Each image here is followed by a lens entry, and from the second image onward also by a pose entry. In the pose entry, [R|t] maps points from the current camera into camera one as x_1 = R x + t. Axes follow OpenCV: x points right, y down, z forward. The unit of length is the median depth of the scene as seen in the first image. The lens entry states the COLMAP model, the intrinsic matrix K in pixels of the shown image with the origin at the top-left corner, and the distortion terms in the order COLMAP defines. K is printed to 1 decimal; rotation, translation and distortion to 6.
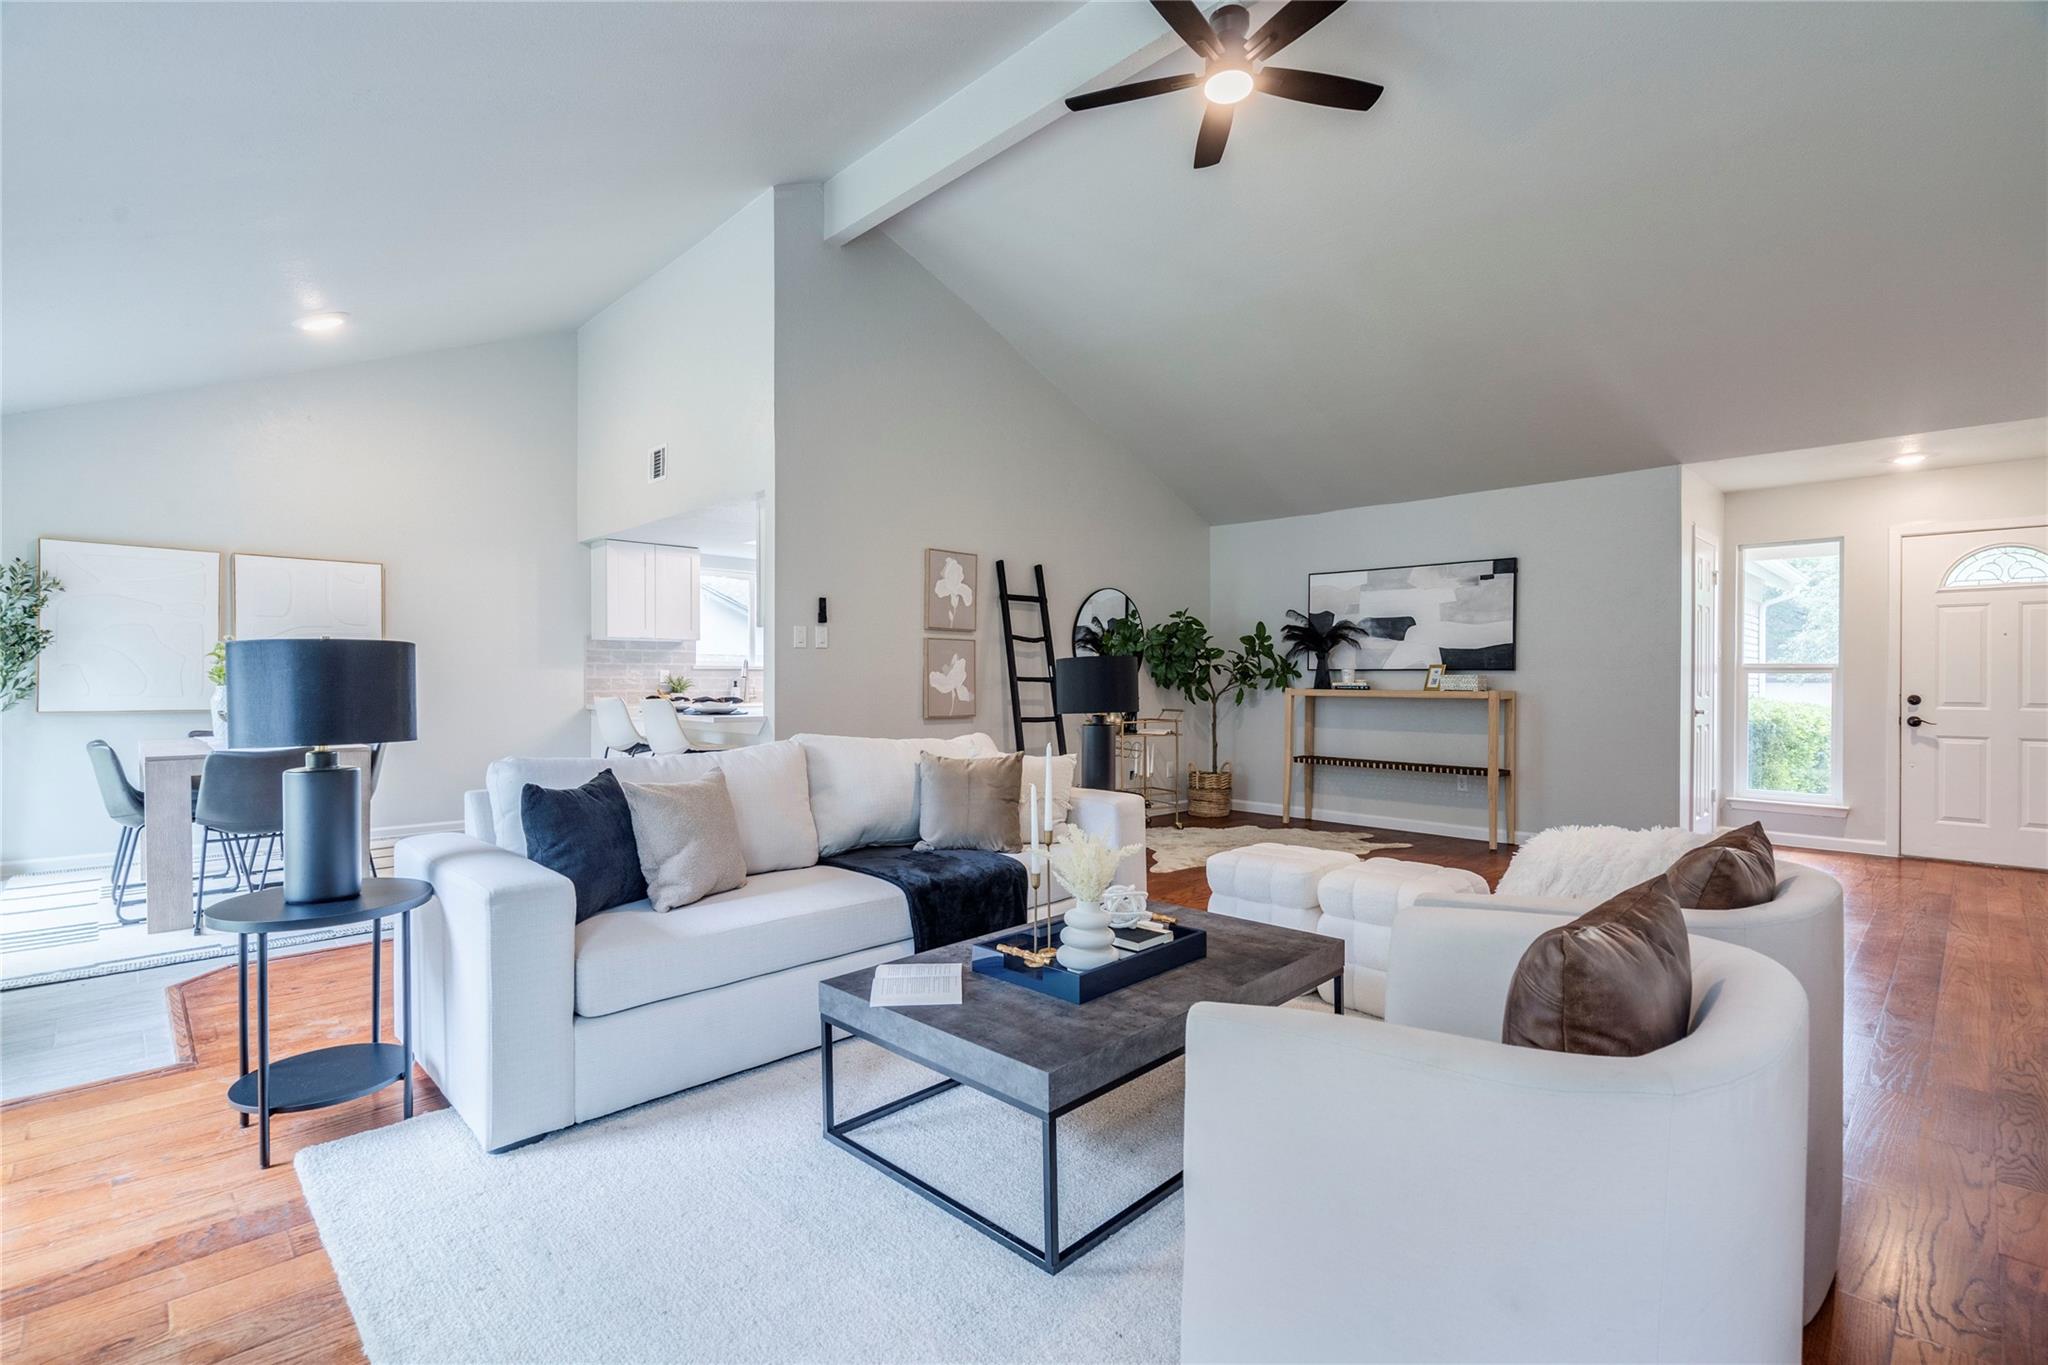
lens RADIAL K [[943.5, 0, 1024.1], [0, 943.5, 681.9], [0, 0, 1]] dist [-0.007082, 0.000046]
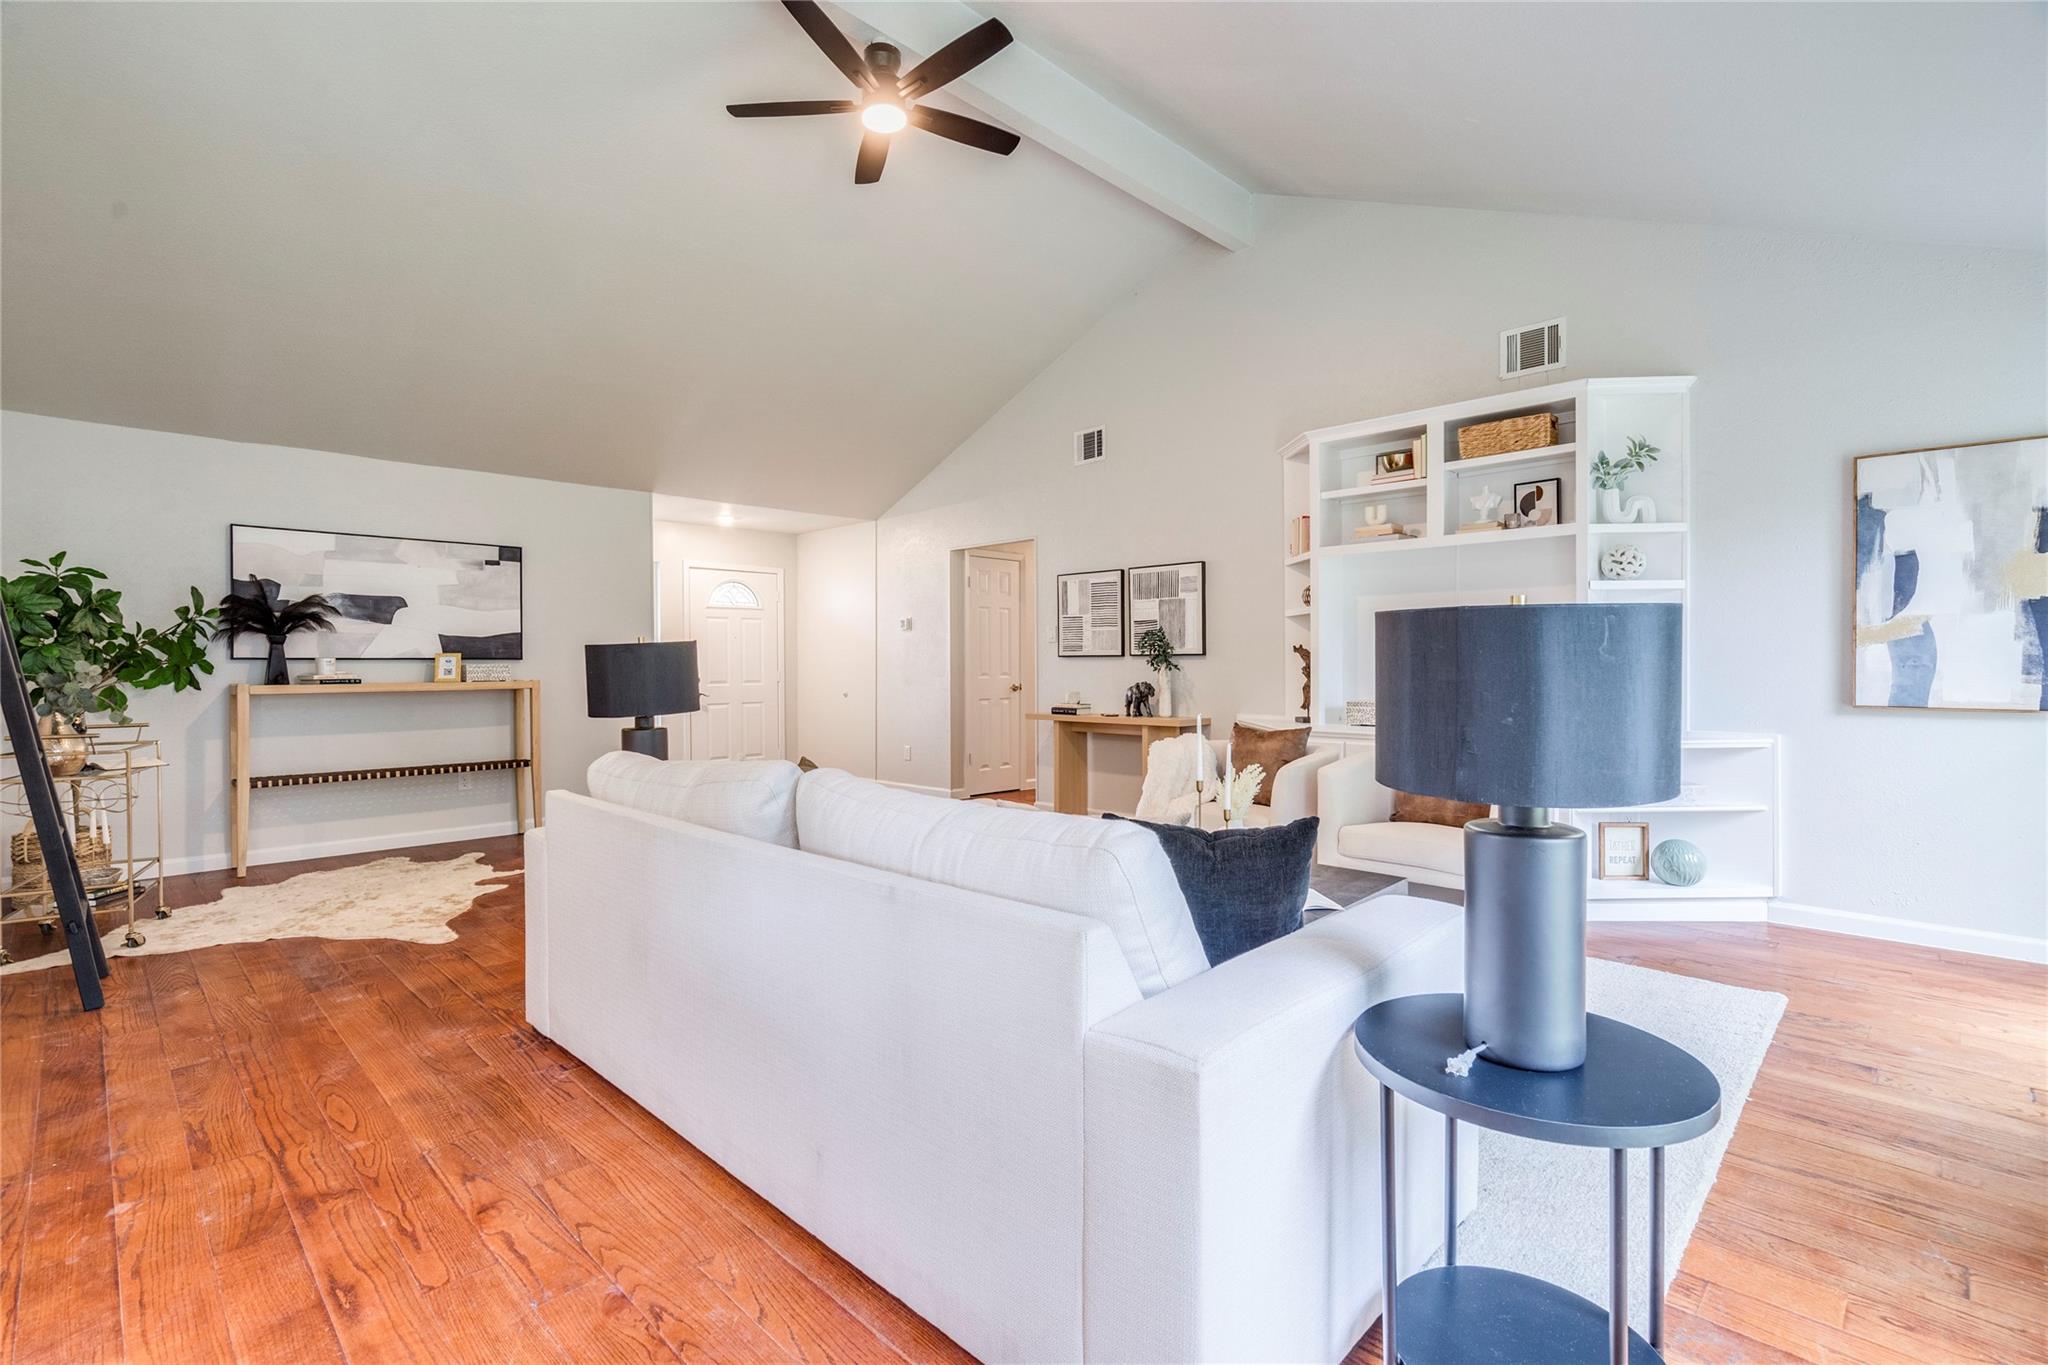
lens RADIAL K [[943.5, 0, 1019.0], [0, 943.5, 674.1], [0, 0, 1]] dist [-0.007082, 0.000046]
pose [[-0.024081, -0.011283, 0.999646, -0.481400], [0.012255, 0.999858, 0.011581, -0.002211], [-0.999635, 0.012529, -0.023940, 0.485301]]
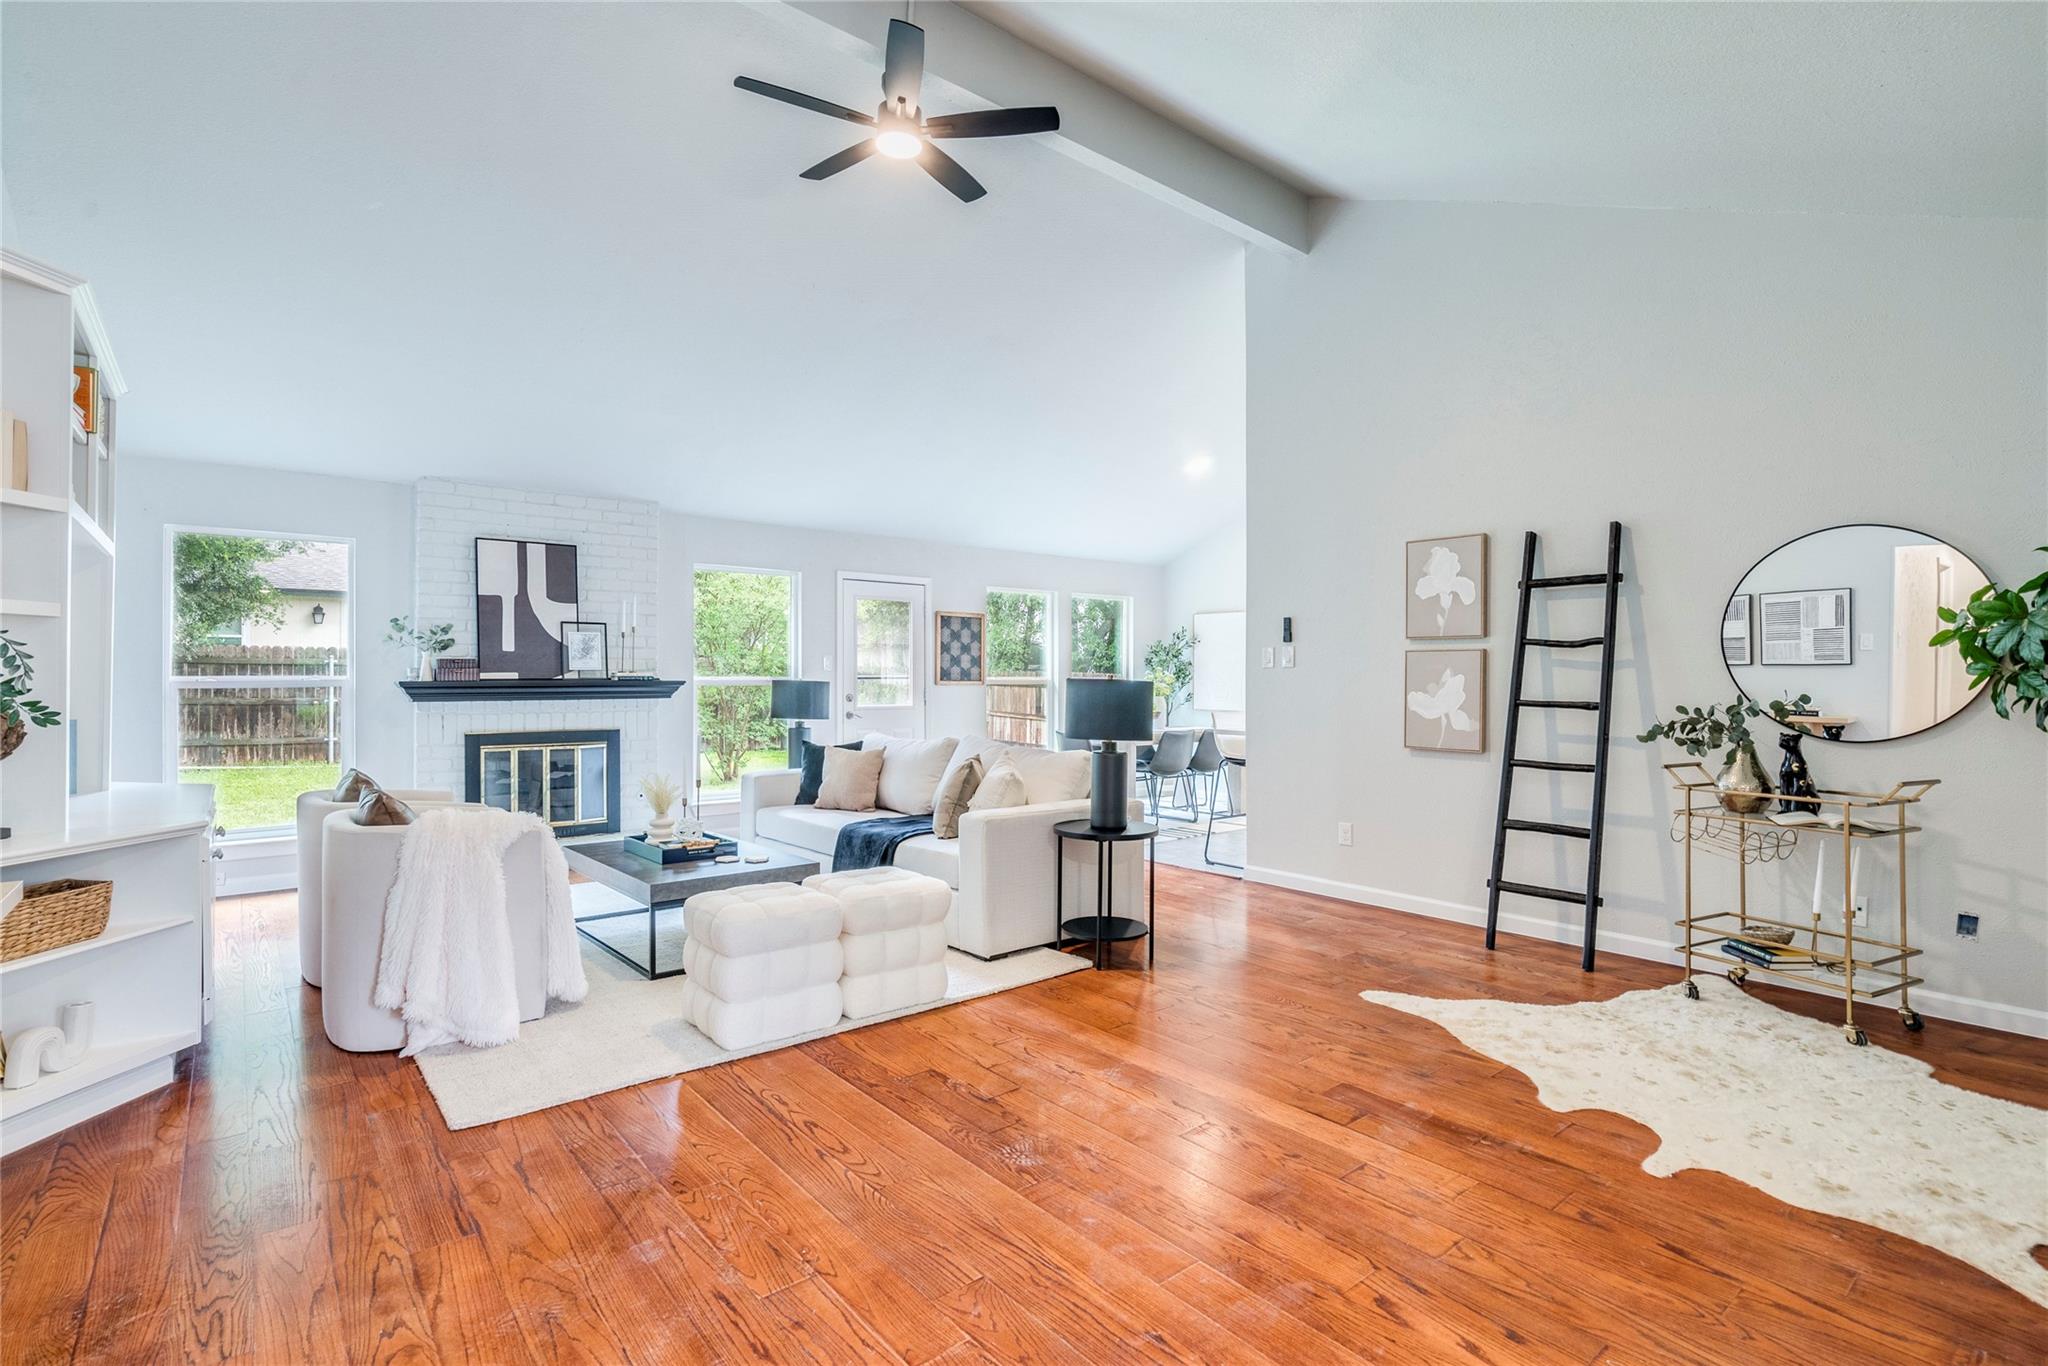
lens RADIAL K [[943.5, 0, 1030.7], [0, 943.5, 680.8], [0, 0, 1]] dist [-0.007082, 0.000046]
pose [[-0.079898, -0.000772, -0.996803, 0.682101], [-0.006678, 0.999978, -0.000239, -0.016347], [0.996781, 0.006637, -0.079901, 0.678280]]
